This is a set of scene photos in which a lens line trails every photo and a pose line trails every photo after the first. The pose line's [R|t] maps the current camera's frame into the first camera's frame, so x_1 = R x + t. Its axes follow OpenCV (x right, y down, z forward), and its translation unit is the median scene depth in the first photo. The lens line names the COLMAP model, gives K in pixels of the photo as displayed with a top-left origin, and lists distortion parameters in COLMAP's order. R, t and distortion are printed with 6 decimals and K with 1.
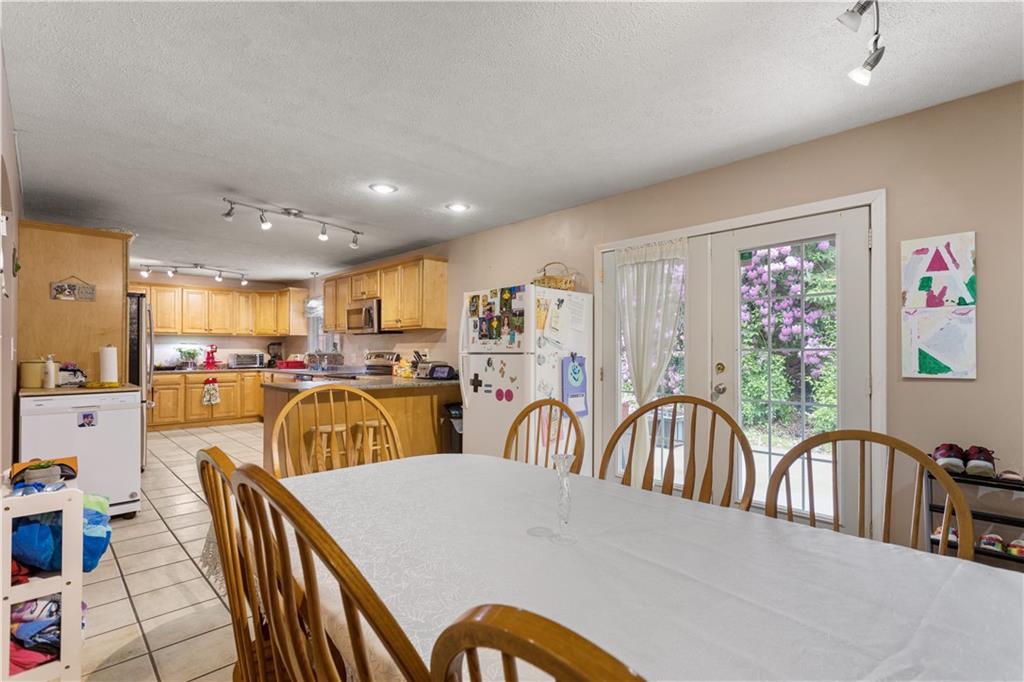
lens RADIAL K [[479.5, 0, 512.0], [0, 479.5, 341.0], [0, 0, 1]] dist [0.002505, 0.000373]
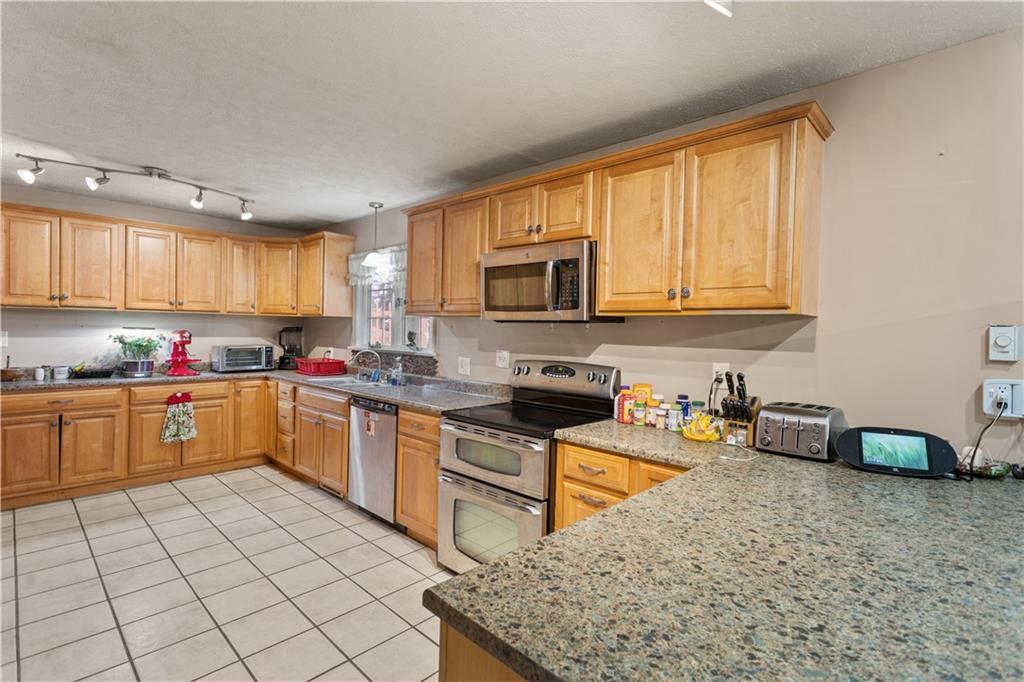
lens RADIAL K [[480.1, 0, 512.7], [0, 480.1, 329.9], [0, 0, 1]] dist [0.004942, 0.000524]
pose [[0.998982, 0.020641, 0.040116, -0.272467], [-0.021403, 0.999597, 0.018668, -0.011828], [-0.039715, -0.019508, 0.999021, 0.439472]]
